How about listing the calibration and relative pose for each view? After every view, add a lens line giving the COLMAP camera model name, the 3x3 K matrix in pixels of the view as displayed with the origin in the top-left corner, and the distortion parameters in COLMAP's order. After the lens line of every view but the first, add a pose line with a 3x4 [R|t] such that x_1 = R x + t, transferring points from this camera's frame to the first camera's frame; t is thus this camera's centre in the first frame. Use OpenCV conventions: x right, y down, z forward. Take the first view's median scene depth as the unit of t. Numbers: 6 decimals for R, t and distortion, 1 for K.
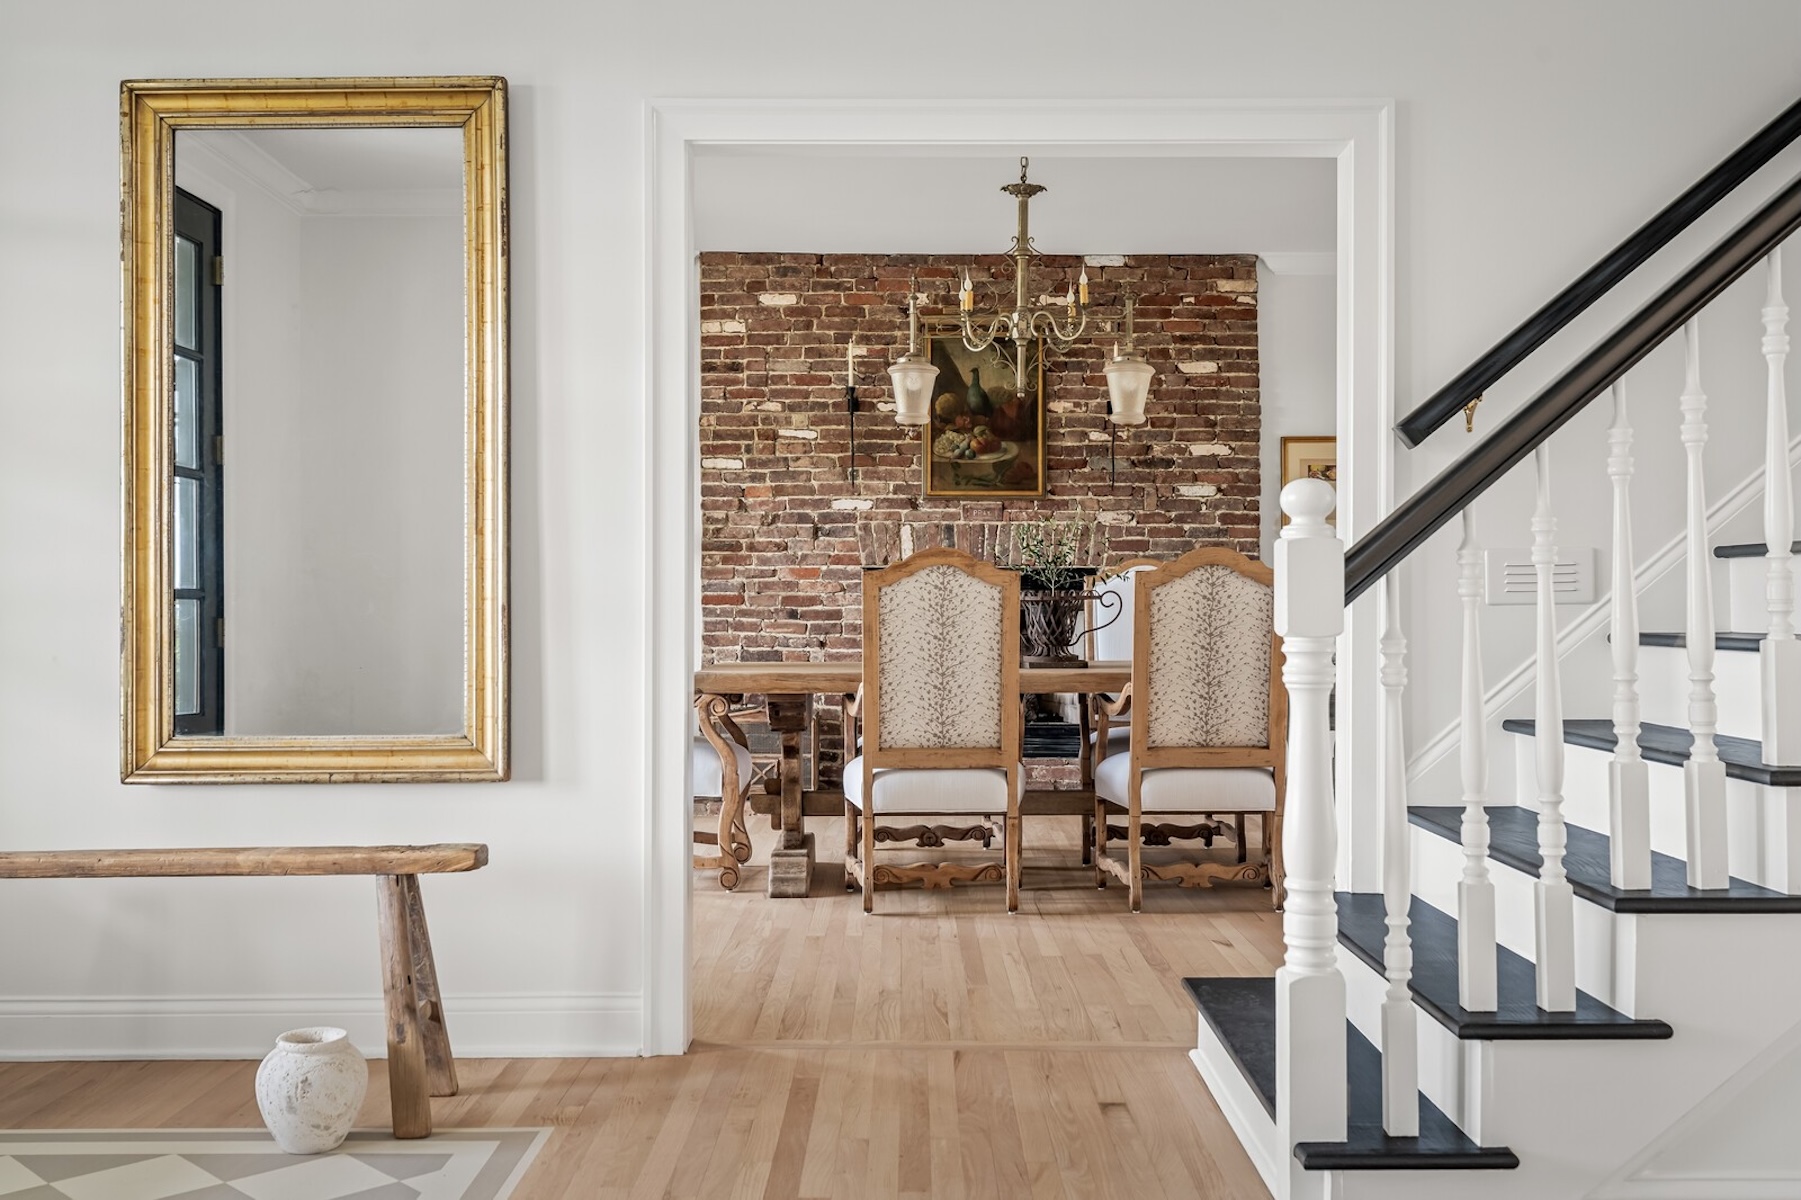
lens RADIAL K [[1734.7, 0, 900.1], [0, 1734.7, 585.9], [0, 0, 1]] dist [0.003552, 0.000000]
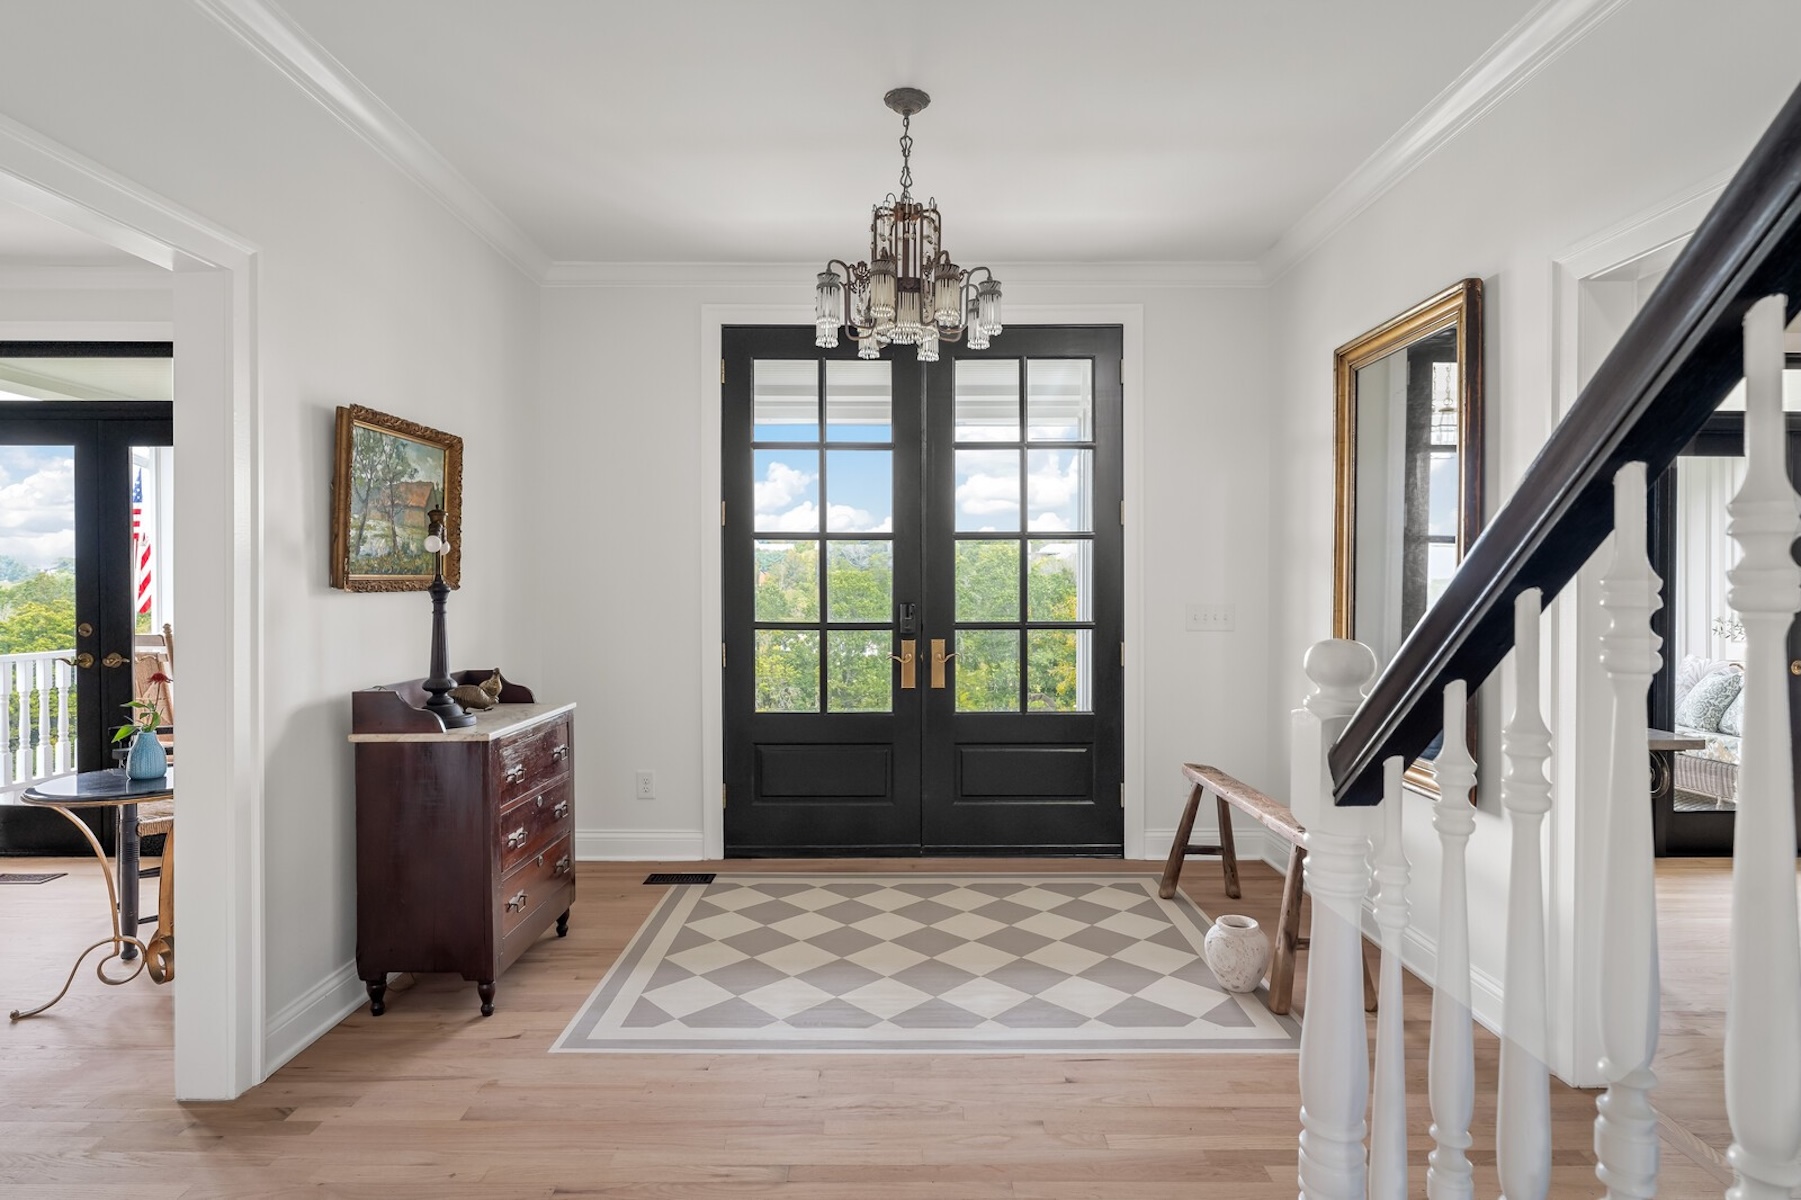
lens RADIAL K [[941.9, 0, 896.5], [0, 941.9, 599.7], [0, 0, 1]] dist [-0.001599, -0.000137]
pose [[0.010999, 0.019803, -0.999743, 0.215025], [0.001734, 0.999802, 0.019823, -0.028070], [0.999938, -0.001951, 0.010963, 0.246219]]
